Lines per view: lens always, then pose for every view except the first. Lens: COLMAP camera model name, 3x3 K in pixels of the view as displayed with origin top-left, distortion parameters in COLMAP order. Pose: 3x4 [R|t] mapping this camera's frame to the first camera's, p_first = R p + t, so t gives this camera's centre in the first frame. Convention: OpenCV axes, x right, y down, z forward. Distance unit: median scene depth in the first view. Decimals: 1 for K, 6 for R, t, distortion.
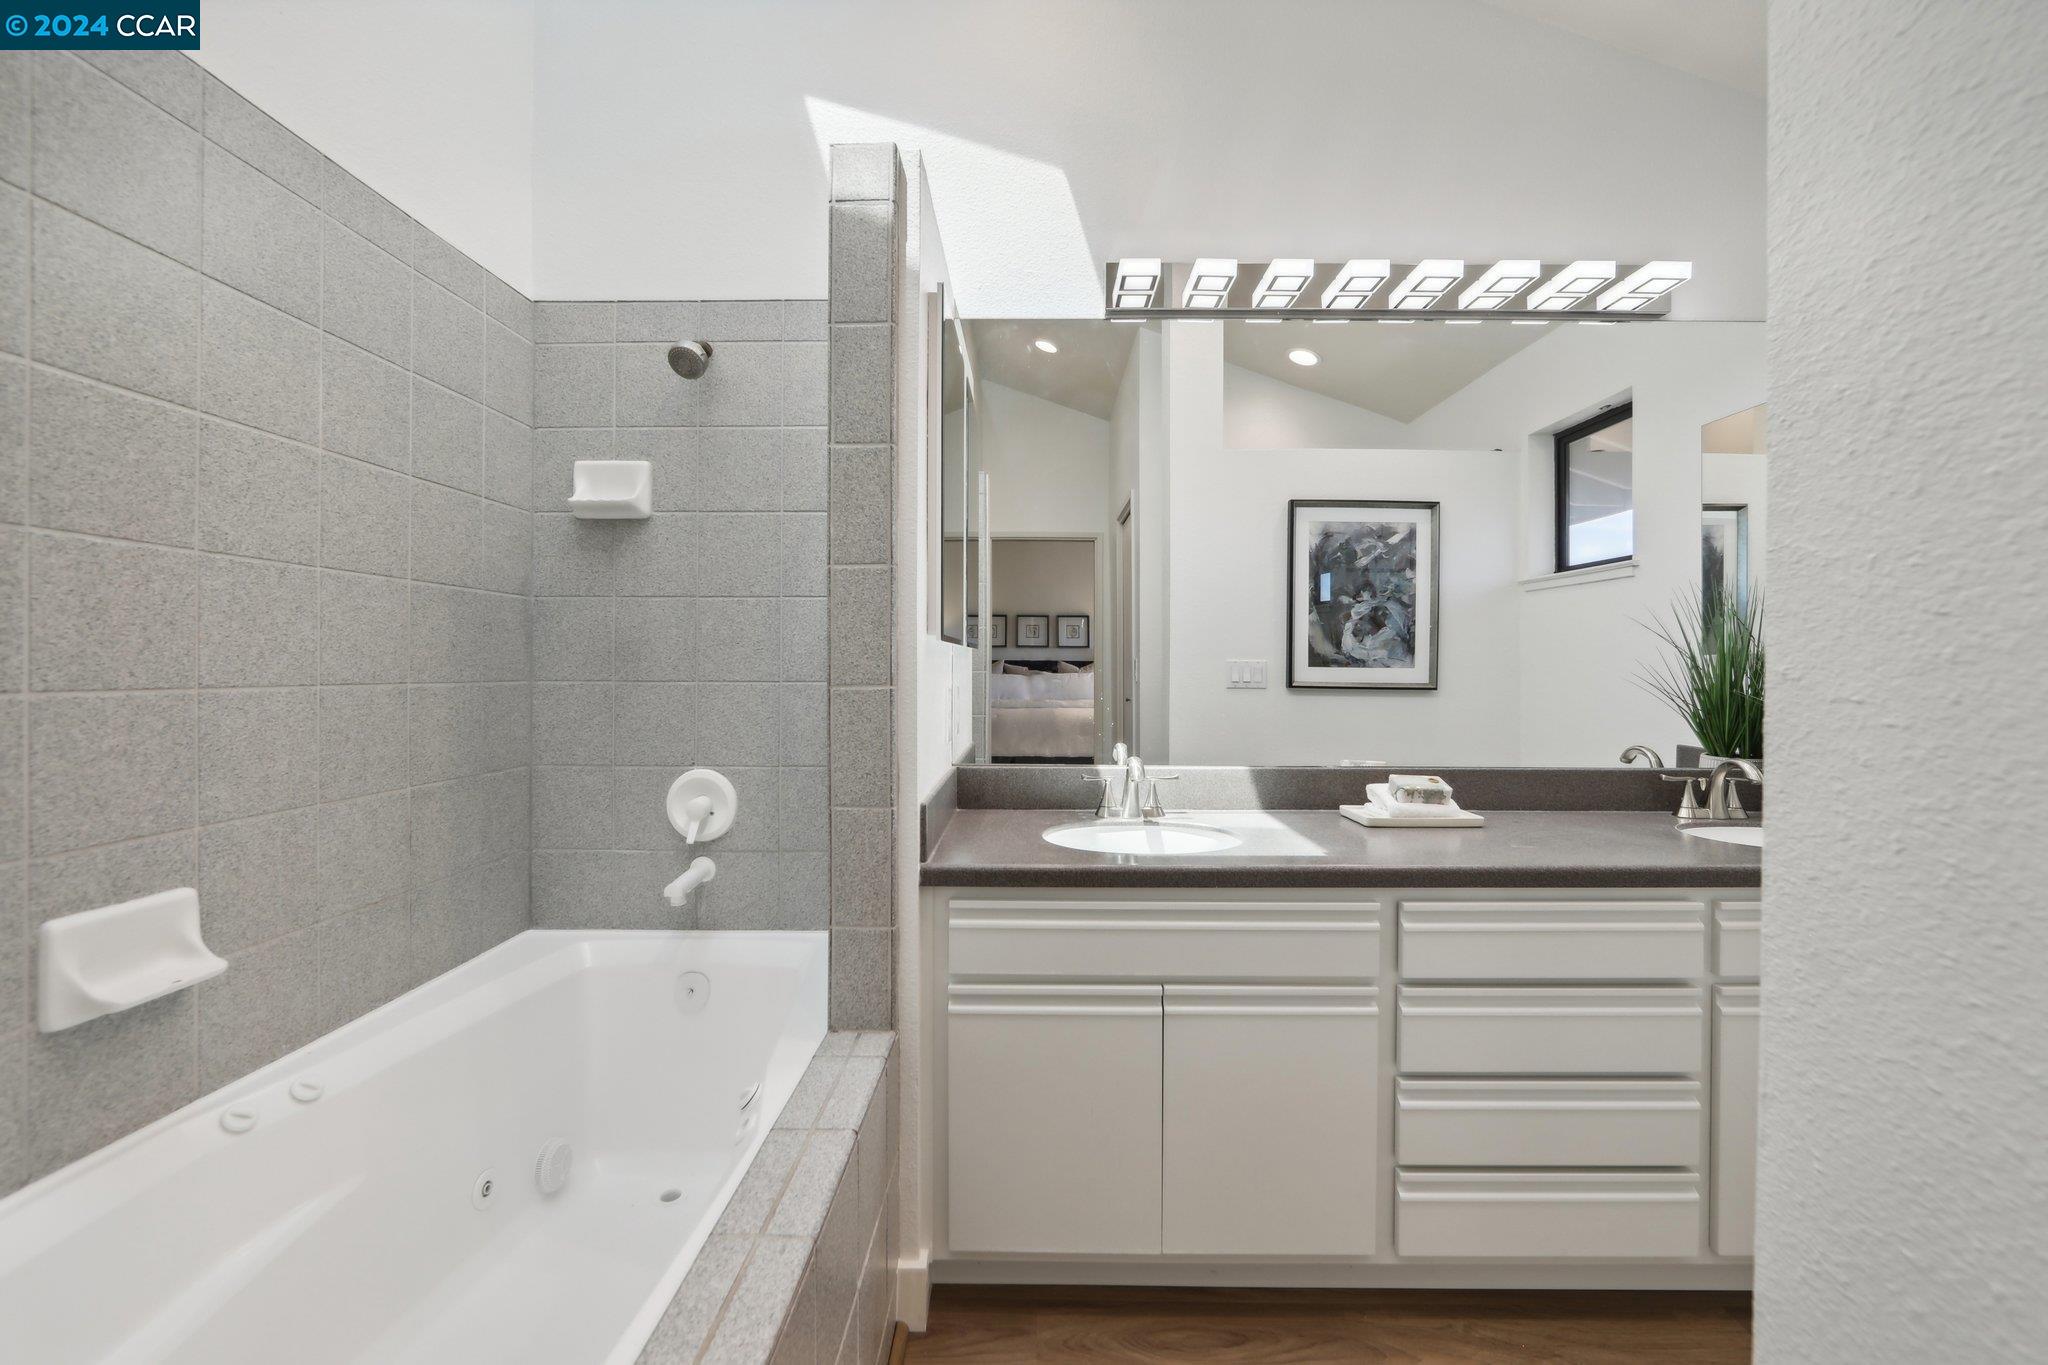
lens RADIAL K [[831.1, 0, 1031.5], [0, 831.1, 674.0], [0, 0, 1]] dist [-0.010210, 0.002437]
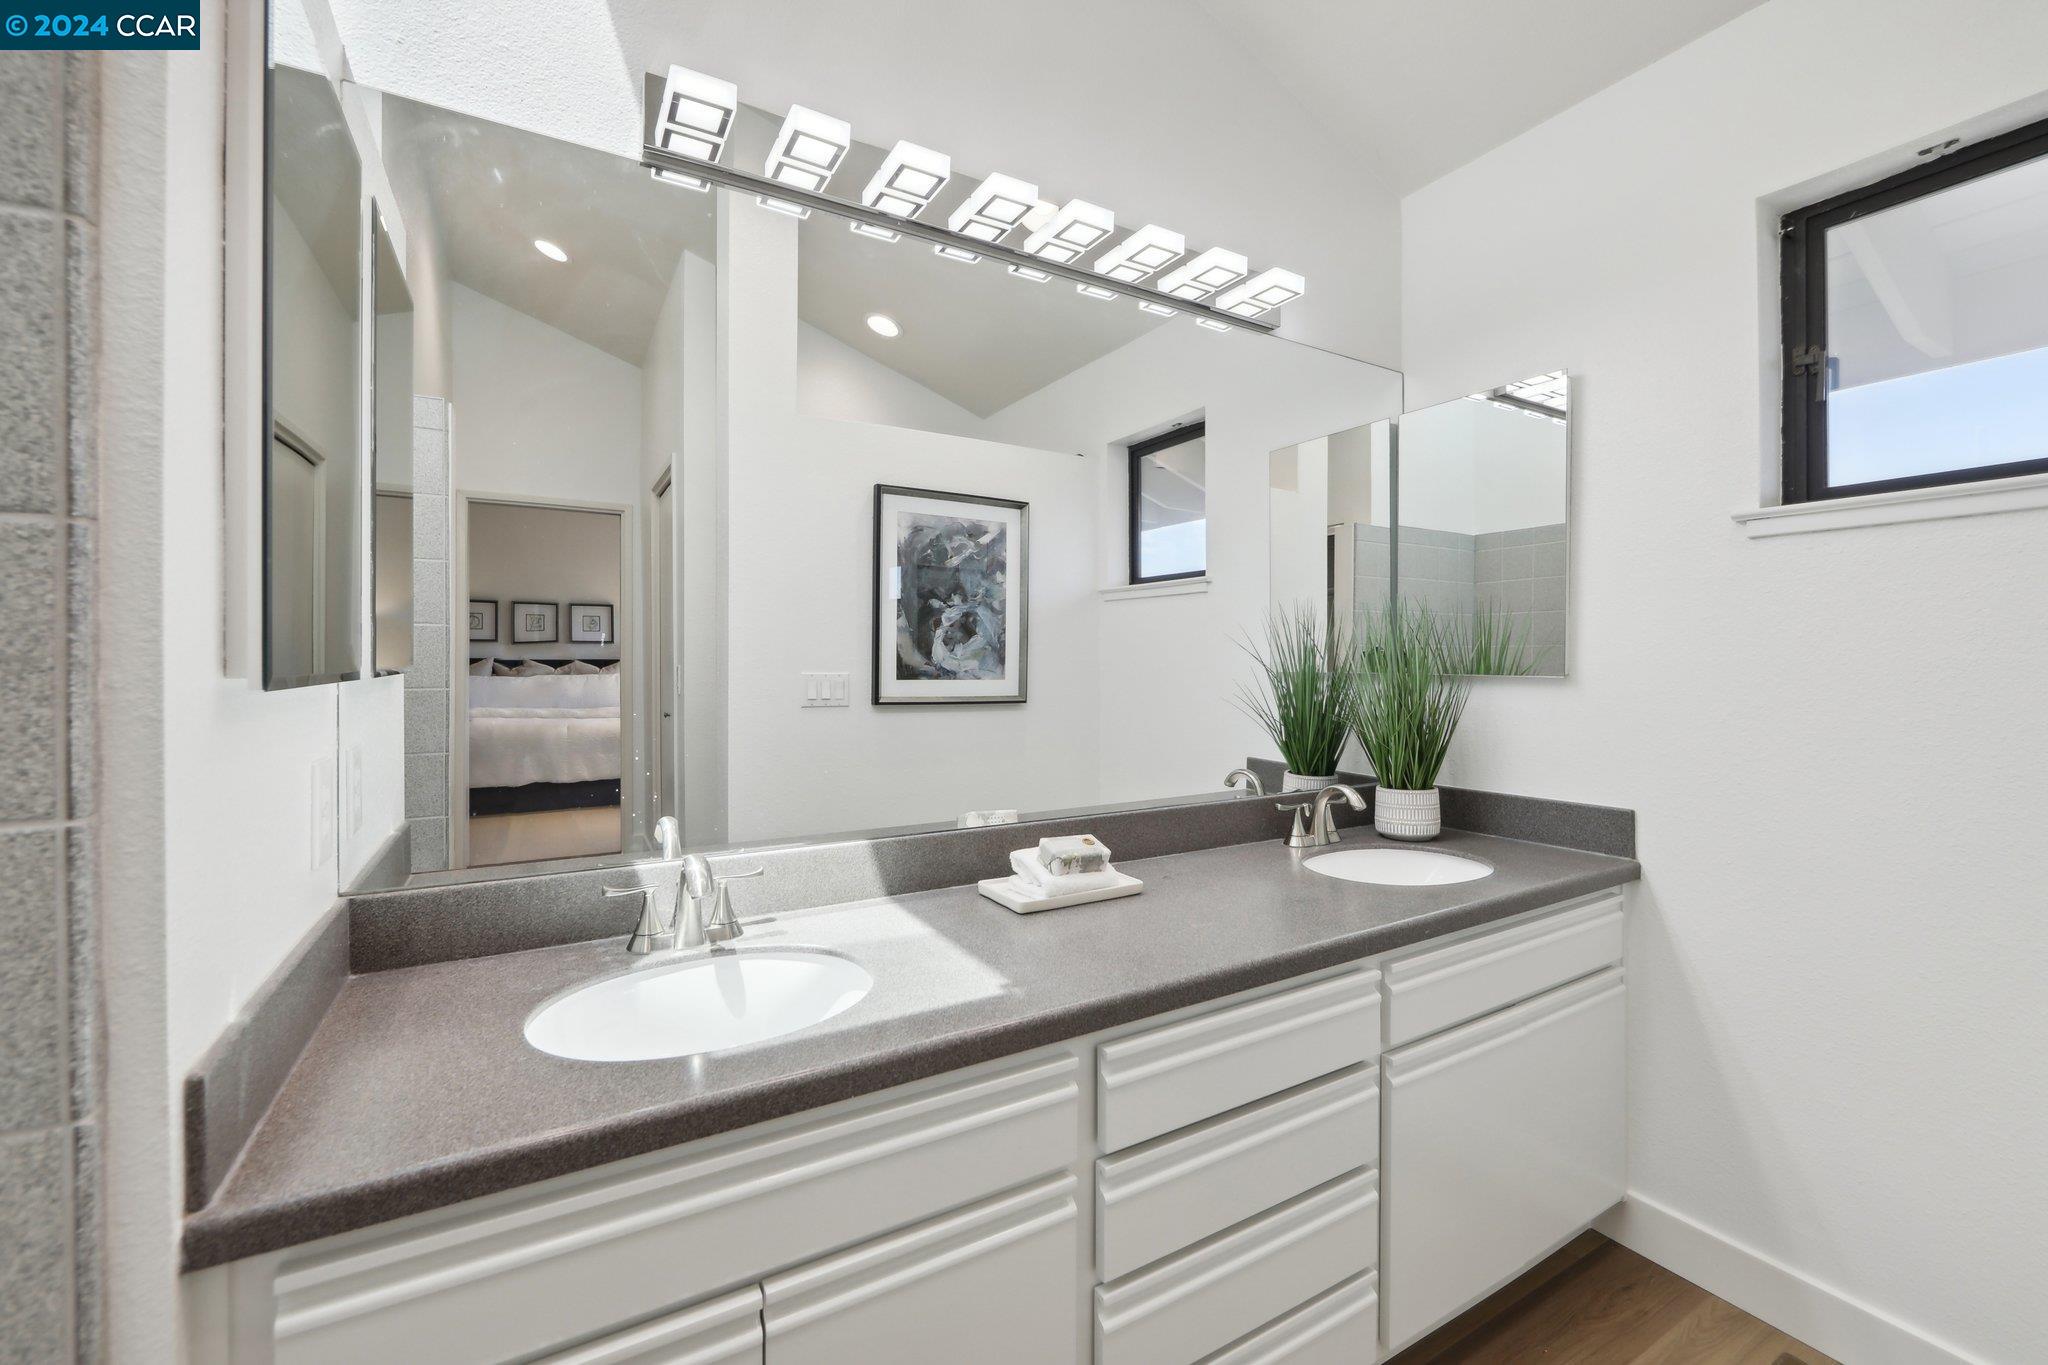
lens RADIAL K [[831.1, 0, 1026.5], [0, 831.1, 660.4], [0, 0, 1]] dist [-0.010210, 0.002437]
pose [[0.861807, -0.002332, 0.507231, 0.020068], [0.003903, 0.999990, -0.002032, -0.044015], [-0.507221, 0.003731, 0.861808, 0.308627]]
